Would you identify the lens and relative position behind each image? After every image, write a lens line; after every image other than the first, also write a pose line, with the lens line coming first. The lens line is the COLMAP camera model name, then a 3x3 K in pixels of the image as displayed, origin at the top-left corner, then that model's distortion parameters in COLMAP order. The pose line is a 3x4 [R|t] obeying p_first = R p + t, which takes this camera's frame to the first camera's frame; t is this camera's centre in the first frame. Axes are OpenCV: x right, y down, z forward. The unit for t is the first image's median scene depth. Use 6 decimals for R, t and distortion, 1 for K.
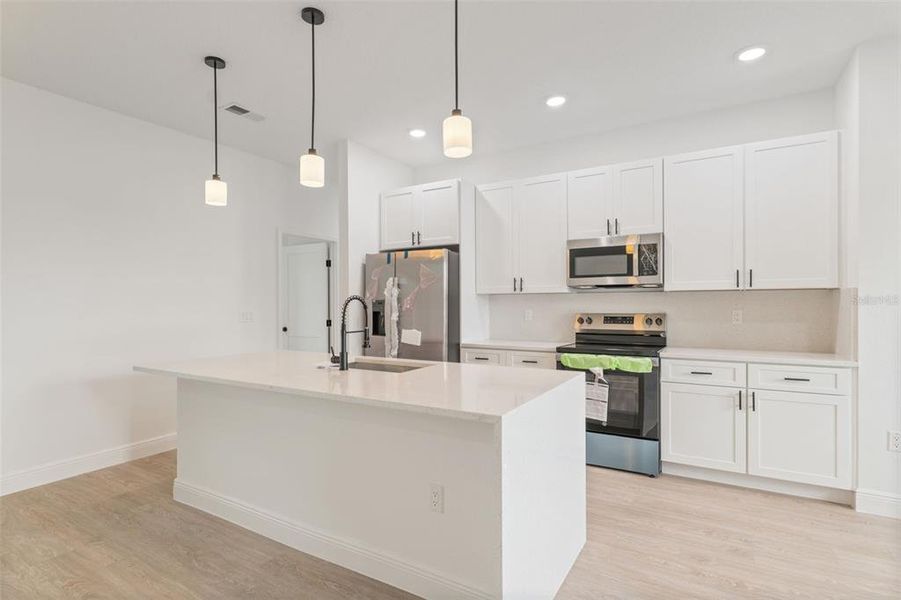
lens RADIAL K [[448.5, 0, 450.3], [0, 448.5, 305.4], [0, 0, 1]] dist [-0.001489, 0.000413]
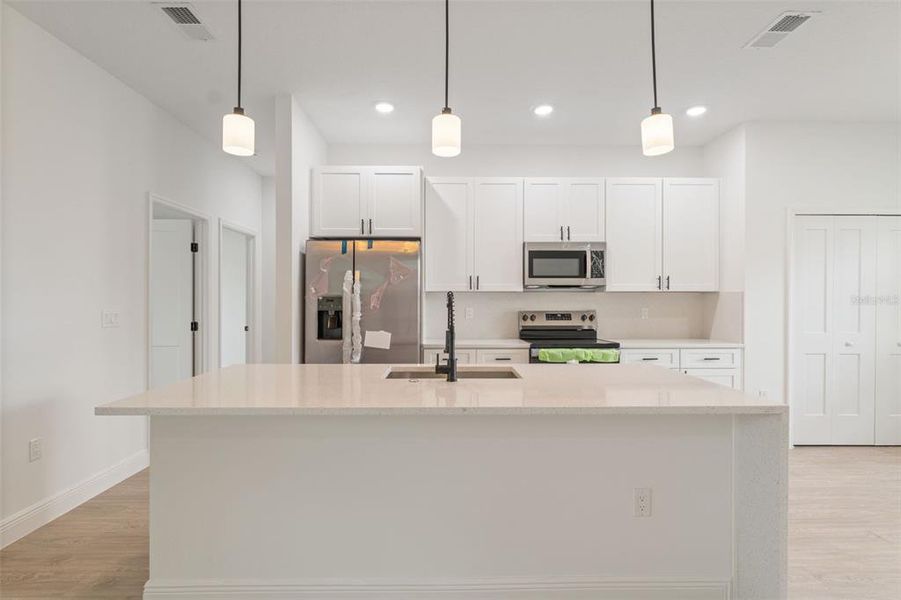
lens RADIAL K [[449.2, 0, 450.5], [0, 449.2, 300.0], [0, 0, 1]] dist [-0.001554, 0.000049]
pose [[0.851815, 0.005789, 0.523812, -0.441656], [-0.002078, 0.999968, -0.007674, -0.000008], [-0.523839, 0.005448, 0.851800, 0.190673]]
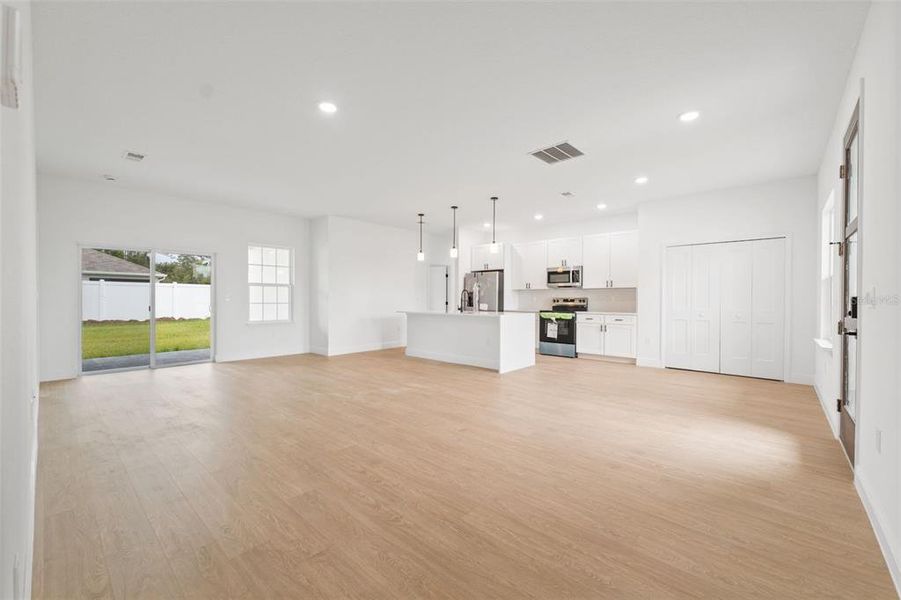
lens RADIAL K [[362.1, 0, 450.5], [0, 362.1, 300.0], [0, 0, 1]] dist [0.000002, 0.000040]
pose [[0.980718, 0.010419, -0.195150, 0.130429], [-0.010933, 0.999939, -0.001557, 0.039593], [0.195122, 0.003660, 0.980772, -1.053490]]
